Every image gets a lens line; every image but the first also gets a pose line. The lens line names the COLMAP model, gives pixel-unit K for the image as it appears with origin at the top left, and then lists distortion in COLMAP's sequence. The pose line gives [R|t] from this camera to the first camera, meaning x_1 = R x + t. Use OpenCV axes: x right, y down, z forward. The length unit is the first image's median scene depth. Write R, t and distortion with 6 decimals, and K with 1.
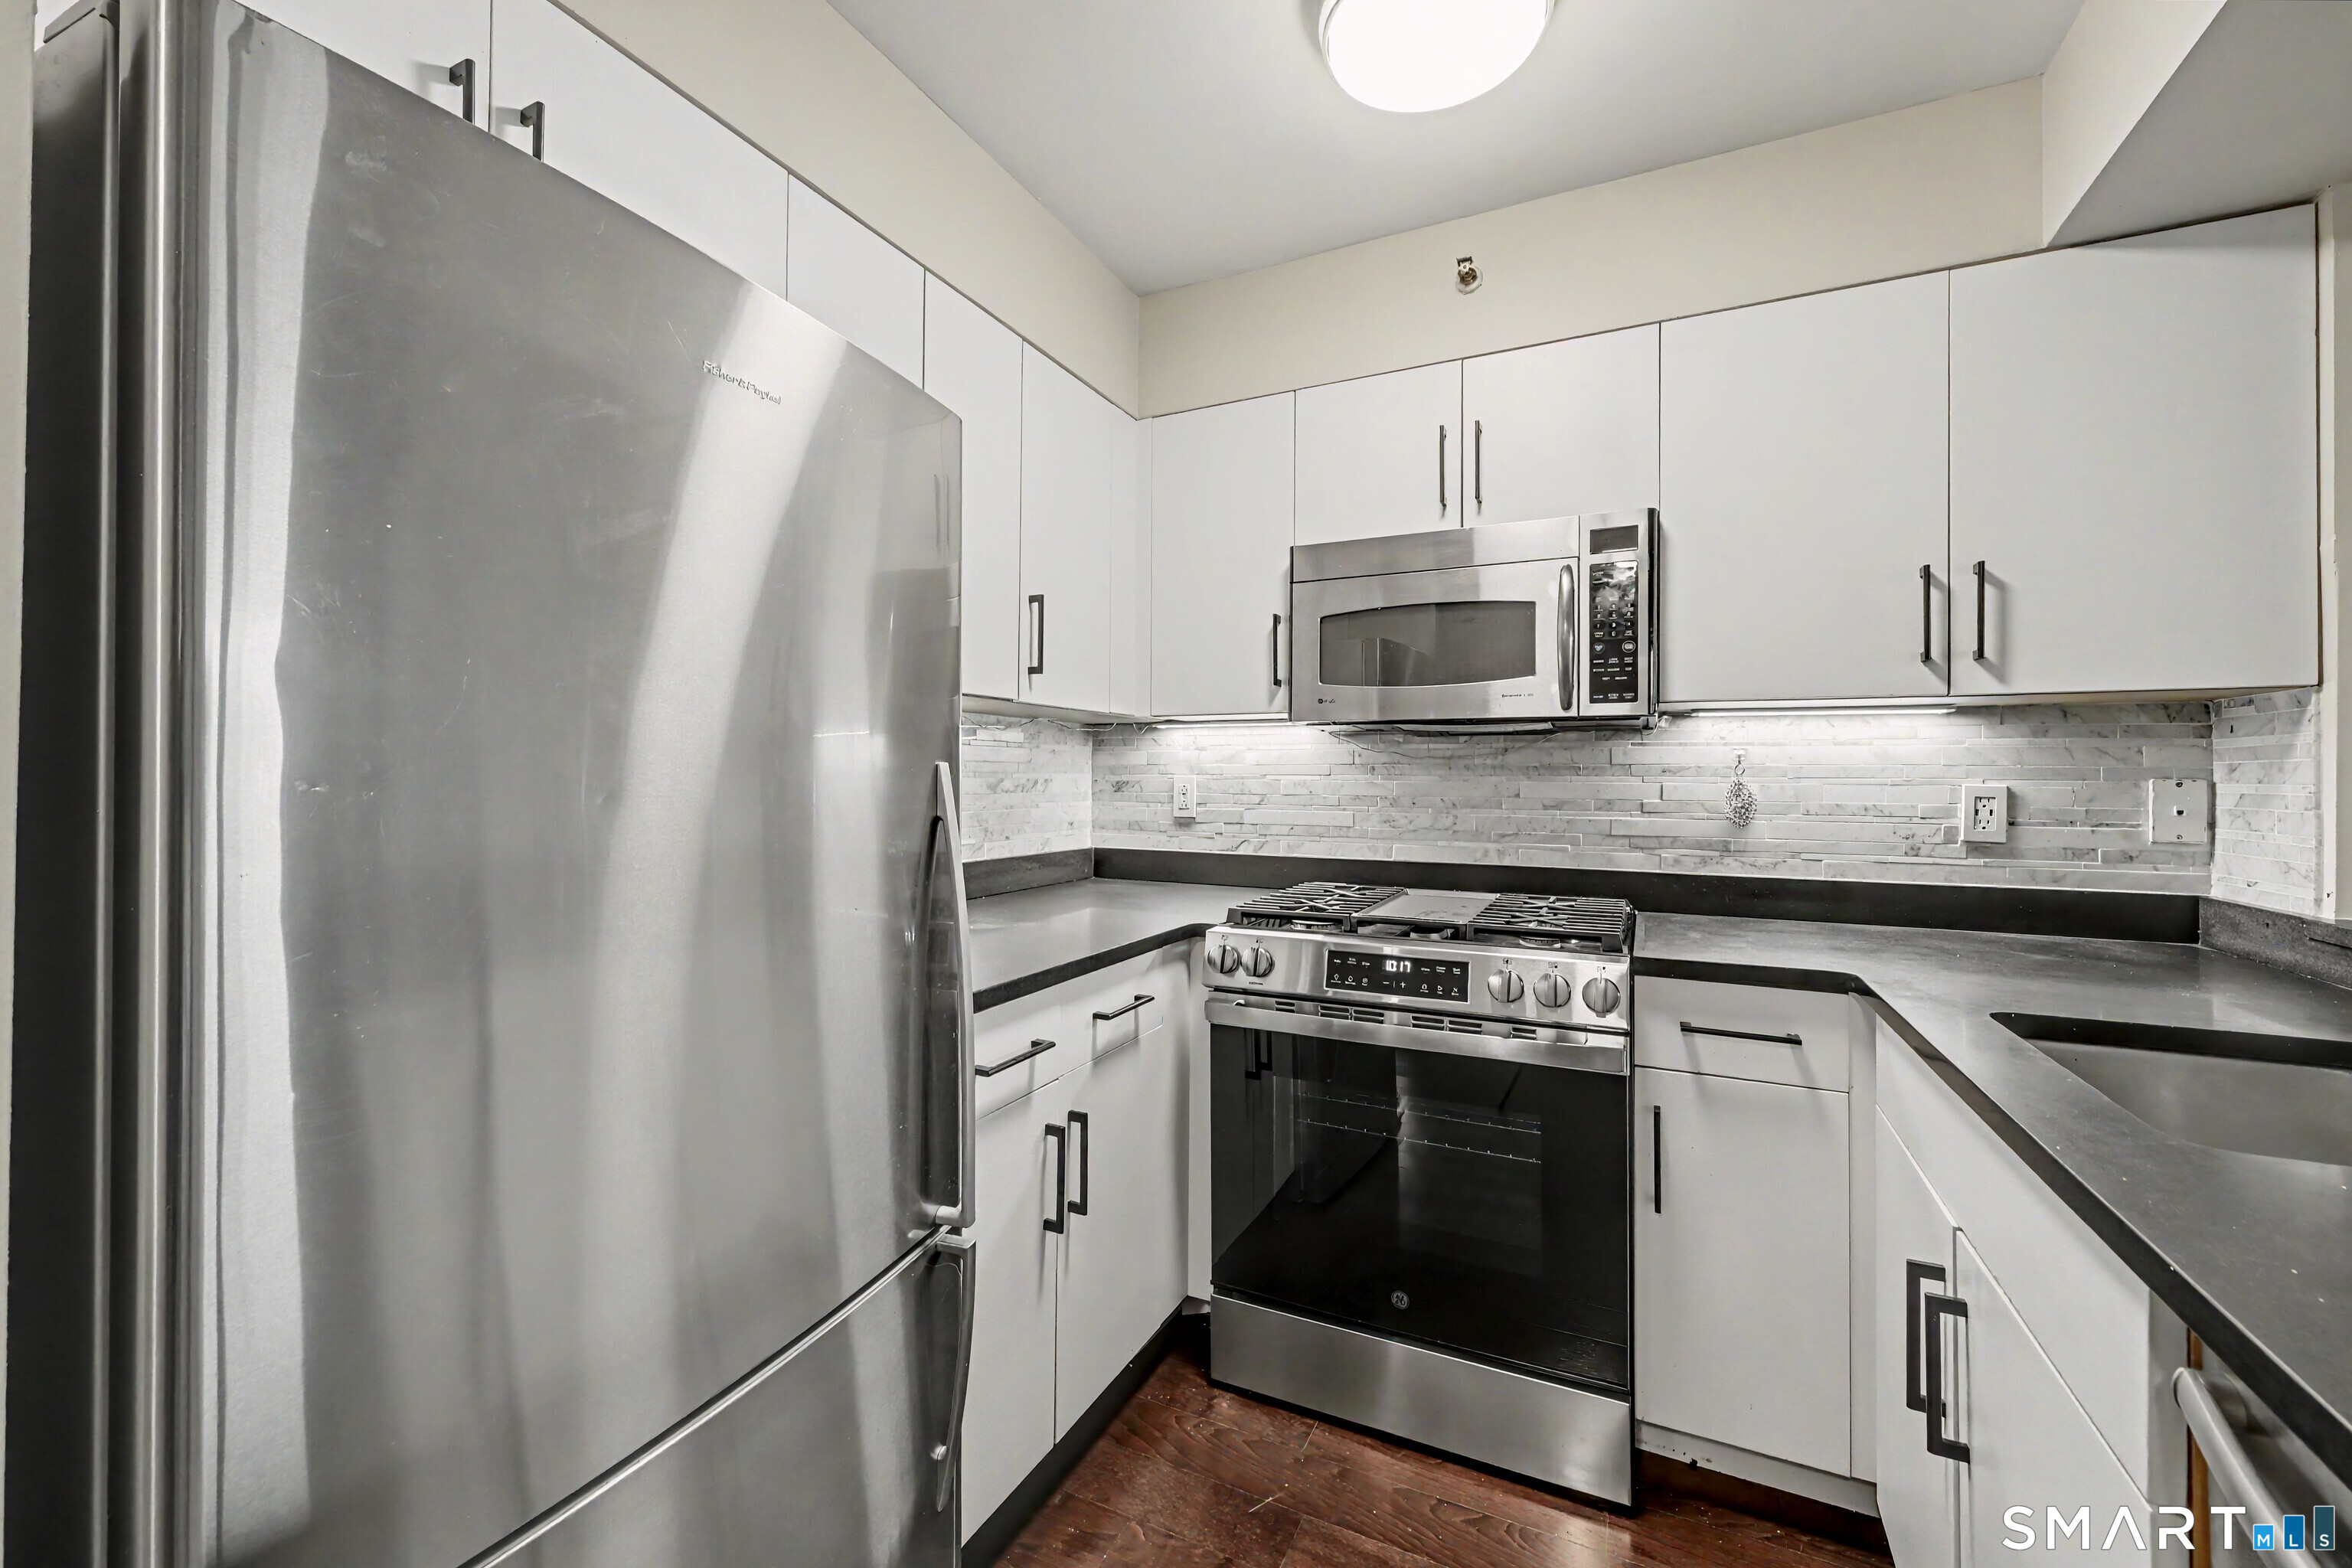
lens RADIAL K [[959.3, 0, 1160.7], [0, 959.3, 765.5], [0, 0, 1]] dist [0.000050, -0.000054]
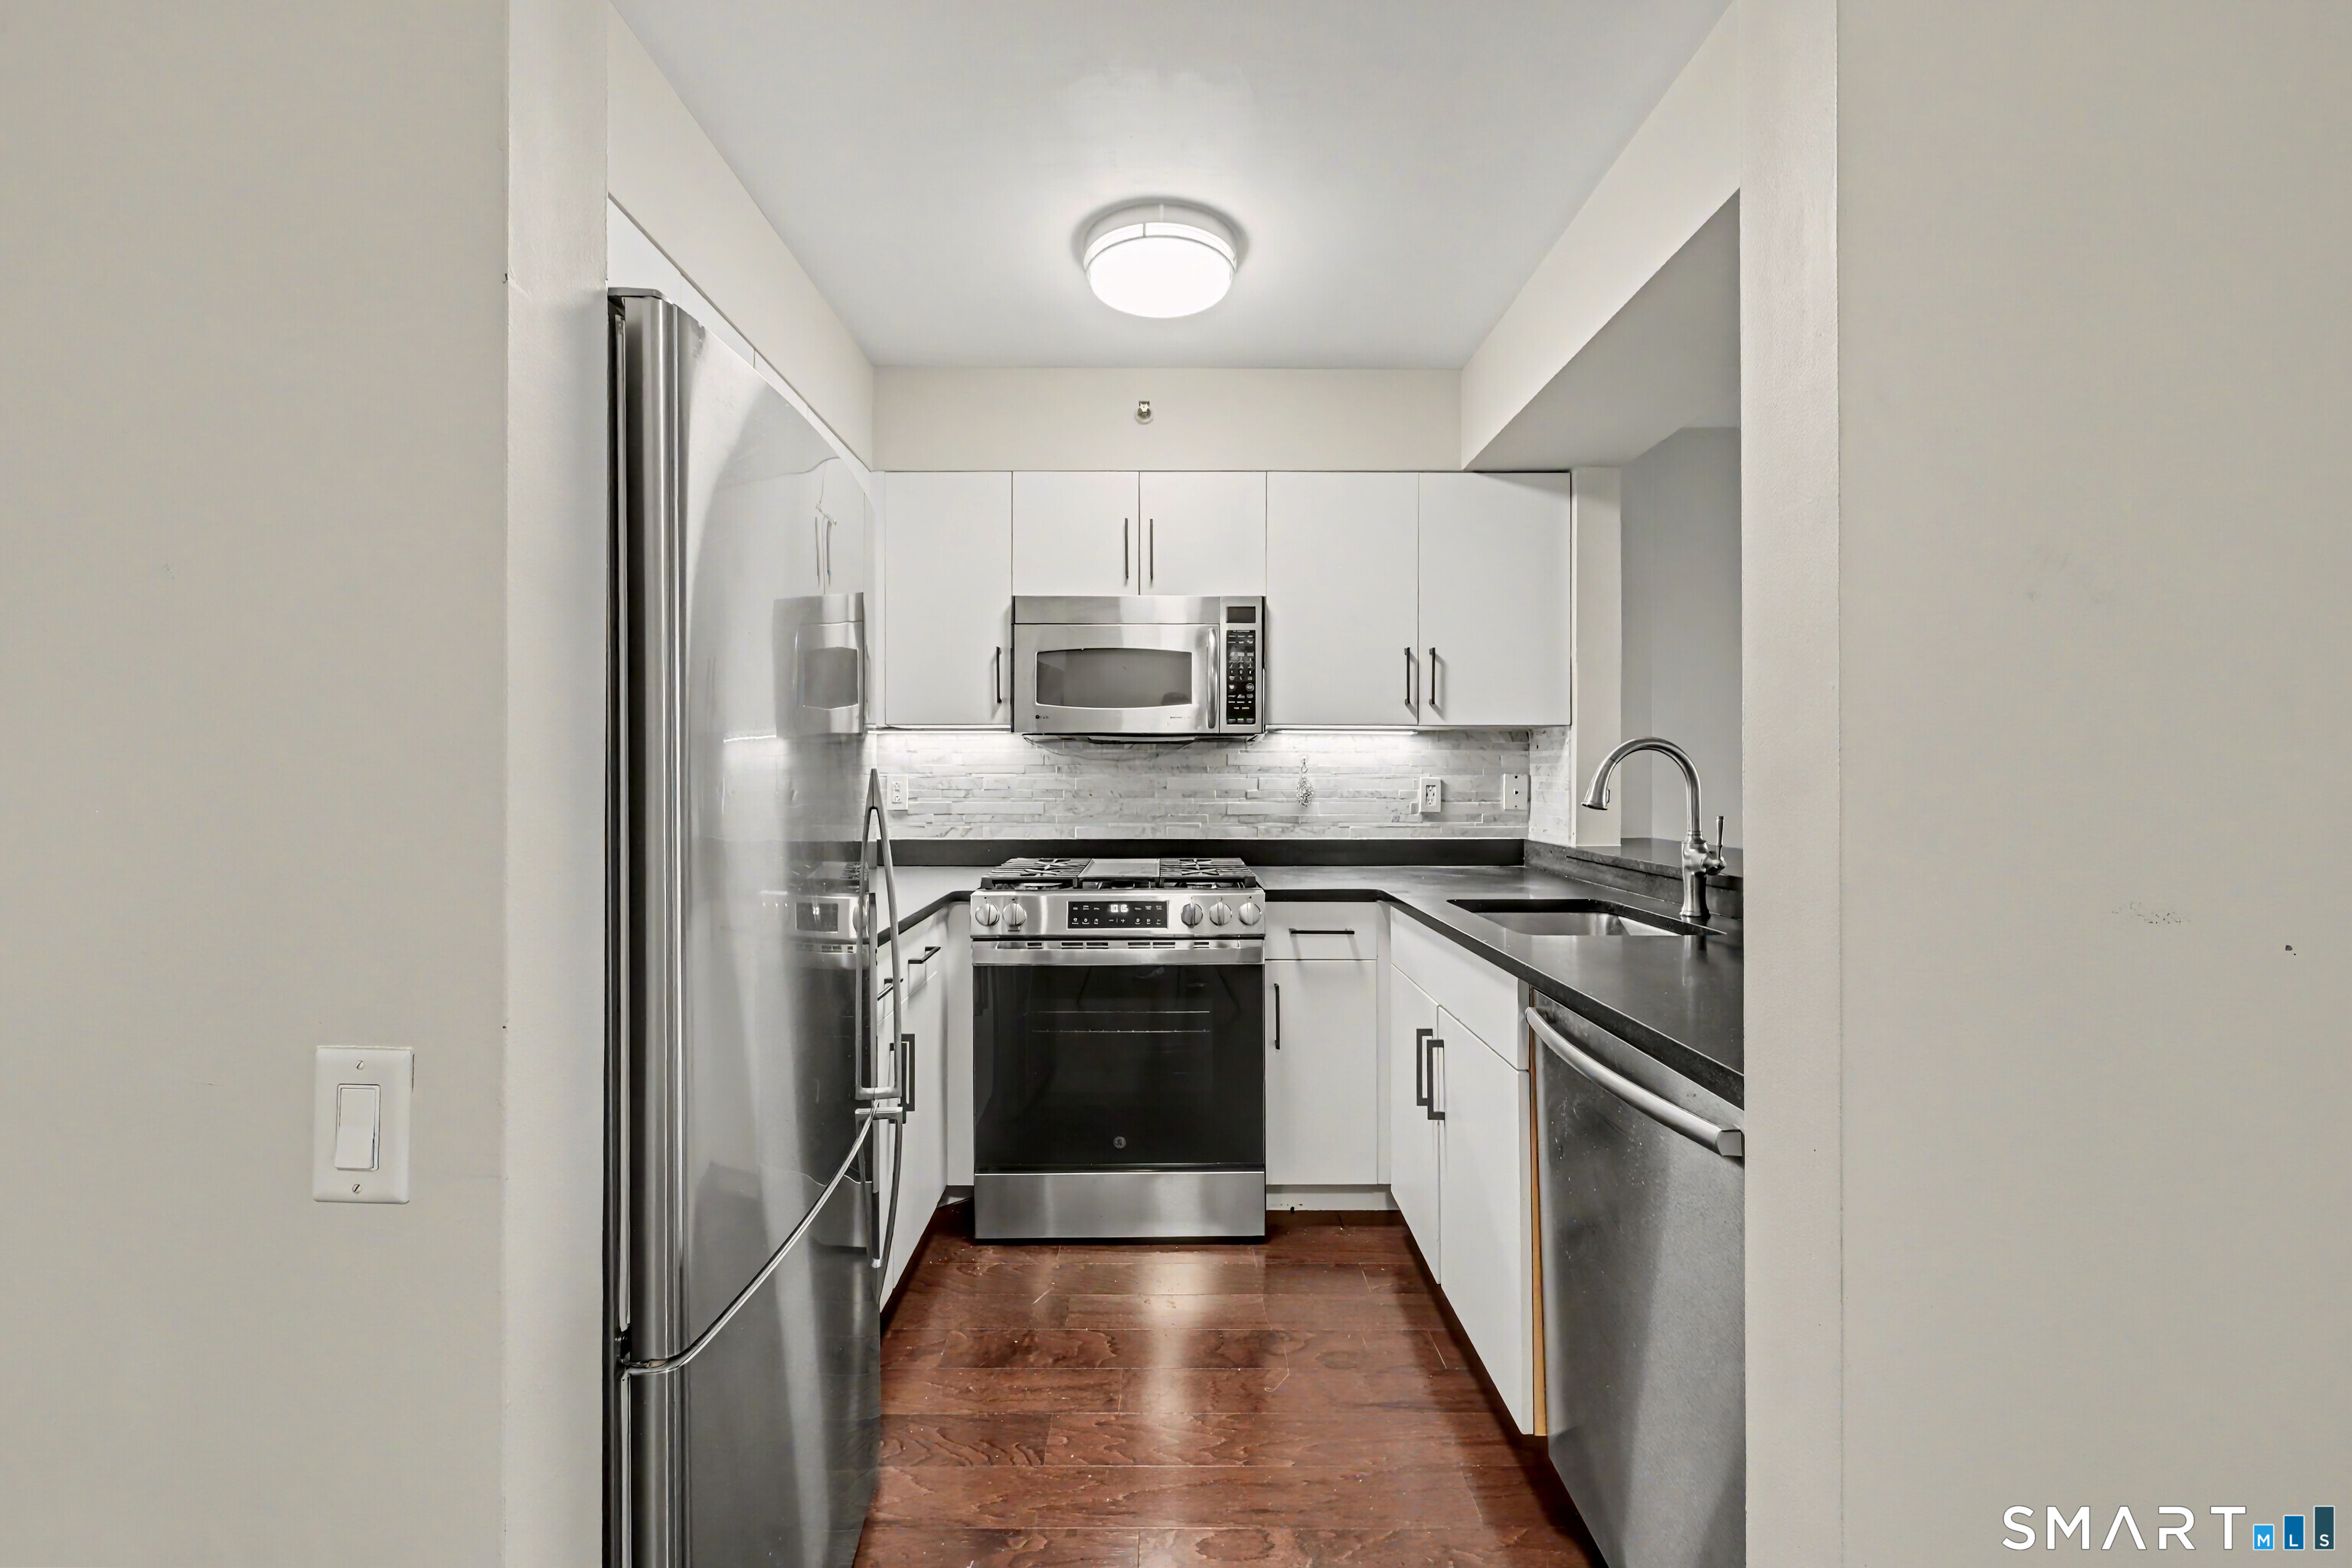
lens RADIAL K [[950.9, 0, 1163.2], [0, 950.9, 764.6], [0, 0, 1]] dist [-0.000017, -0.000135]
pose [[0.891363, -0.000341, 0.453289, -0.307078], [-0.001244, 0.999994, 0.003200, -0.007783], [-0.453288, -0.003416, 0.891358, -0.263546]]
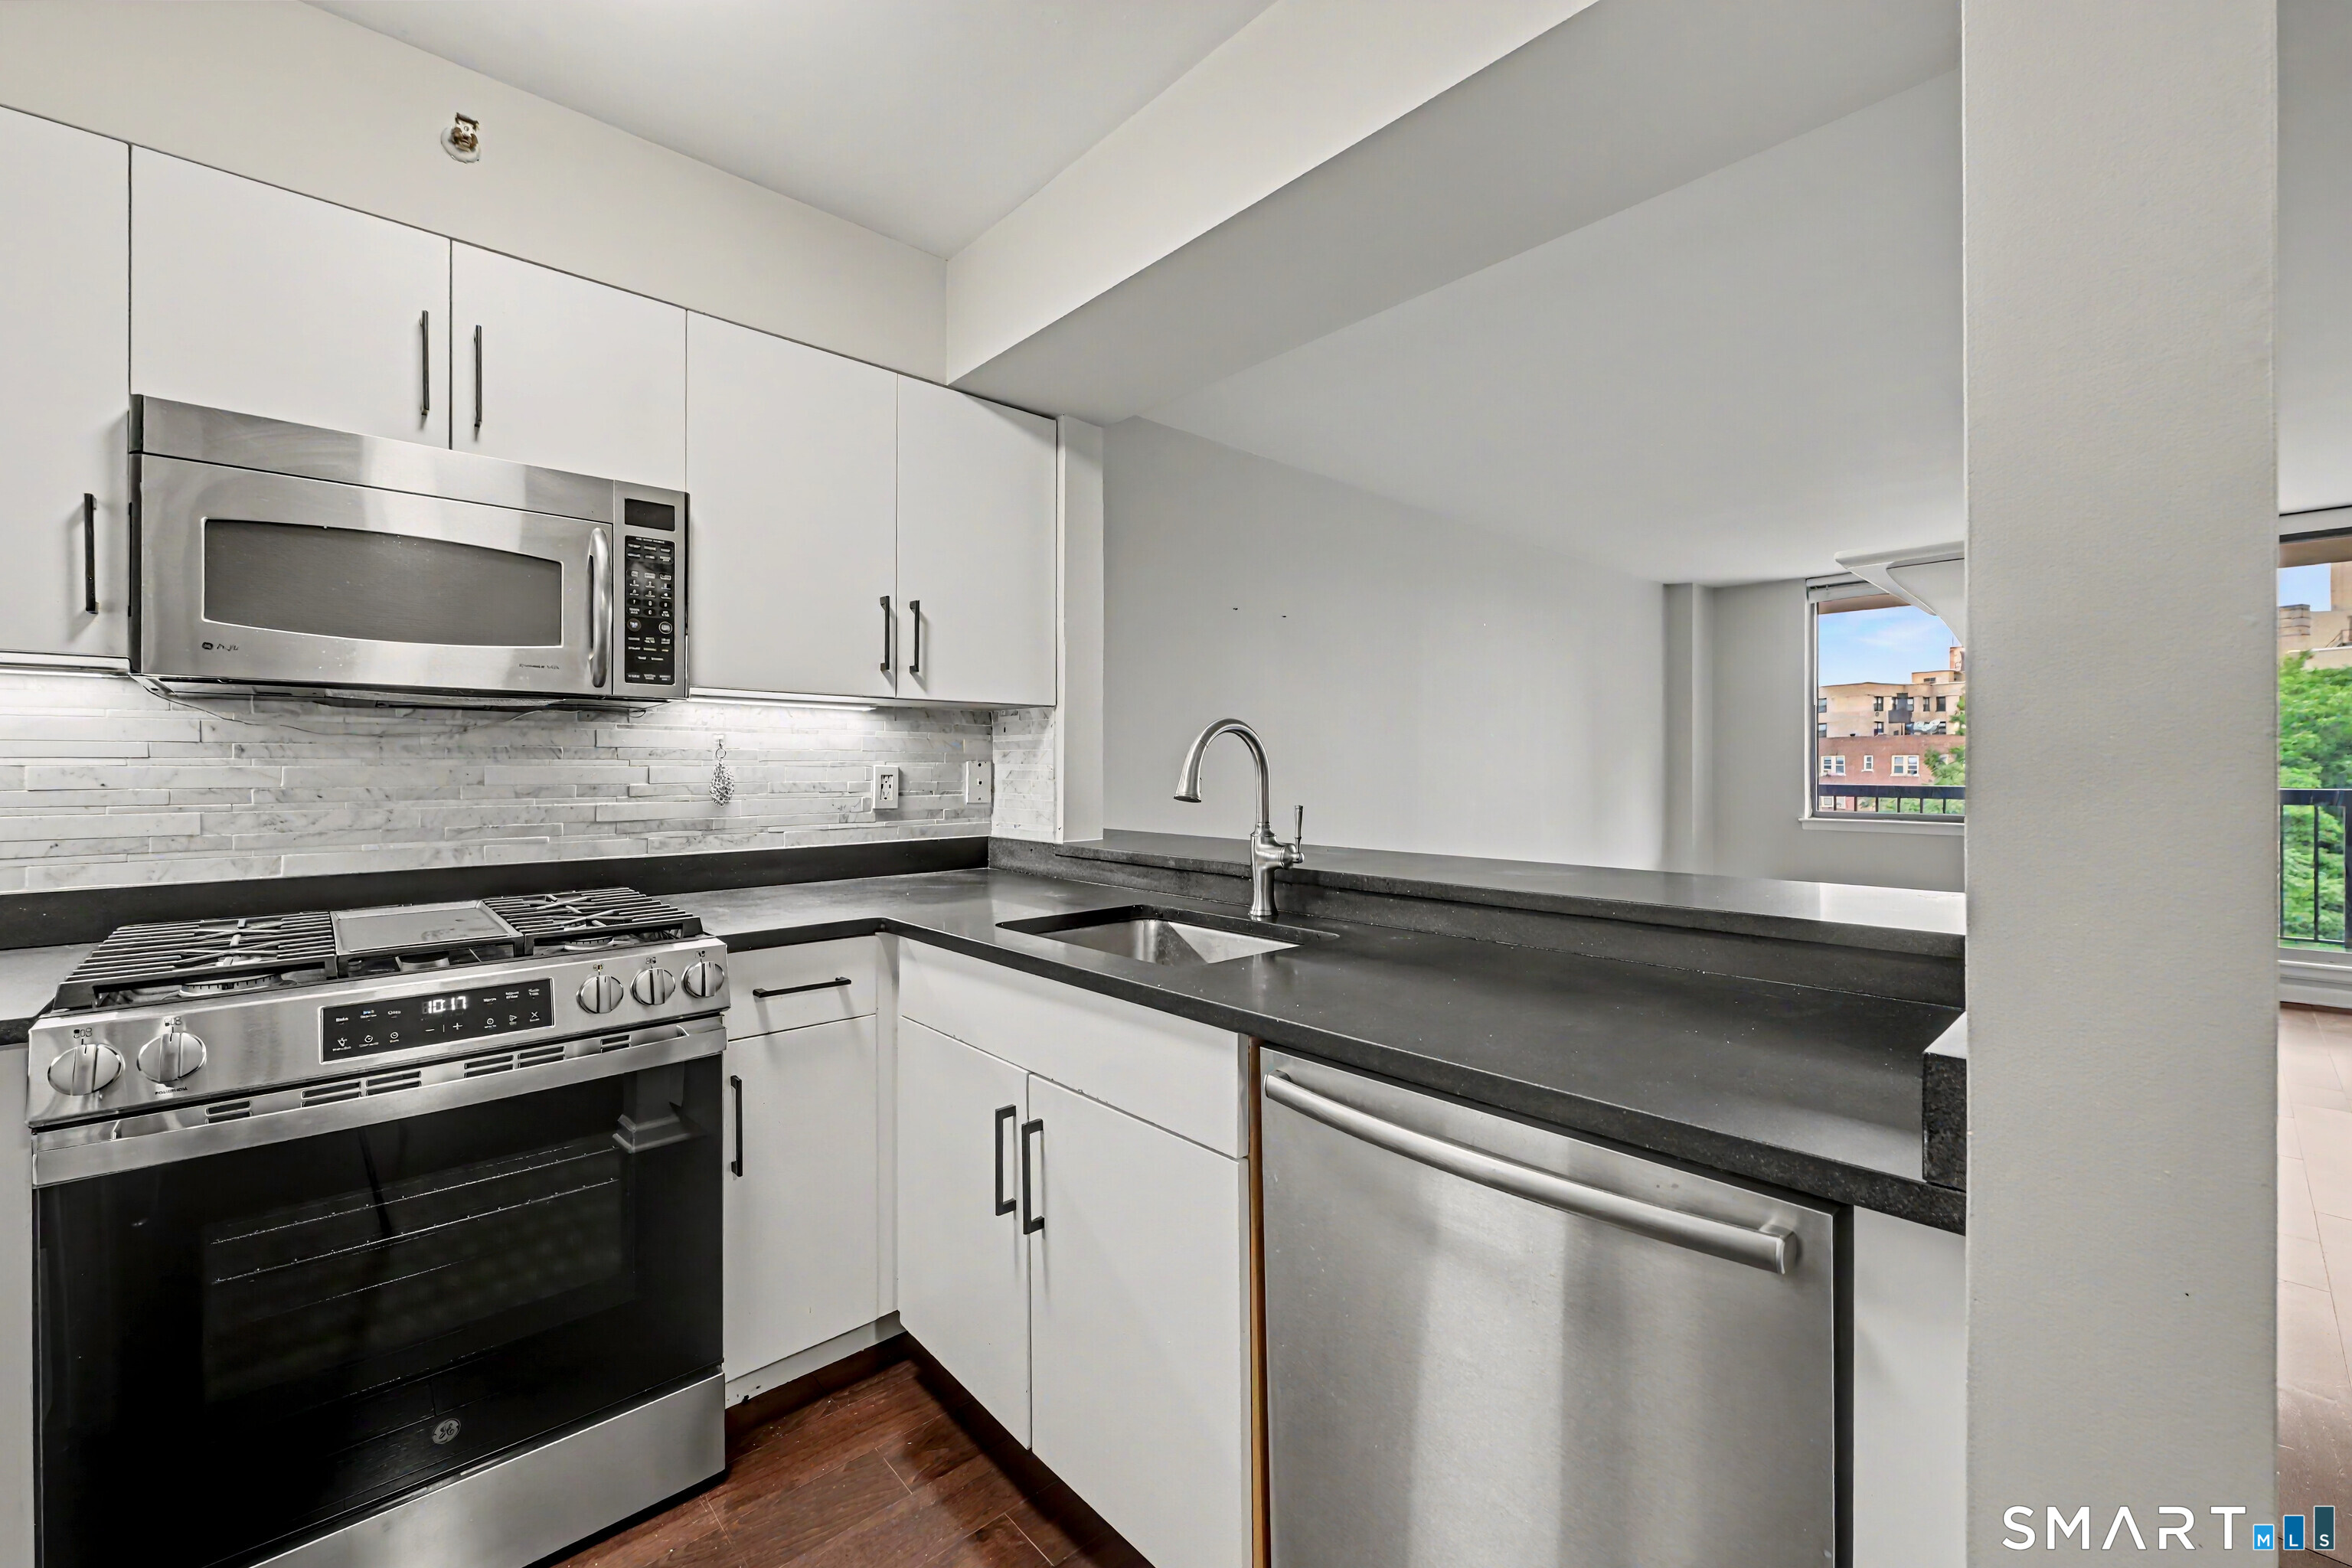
lens RADIAL K [[950.9, 0, 1163.2], [0, 950.9, 764.6], [0, 0, 1]] dist [-0.000017, -0.000135]
pose [[0.358129, -0.005314, 0.933657, -0.240998], [-0.010374, 0.999899, 0.009671, 0.001560], [-0.933615, -0.013149, 0.358038, 0.172347]]
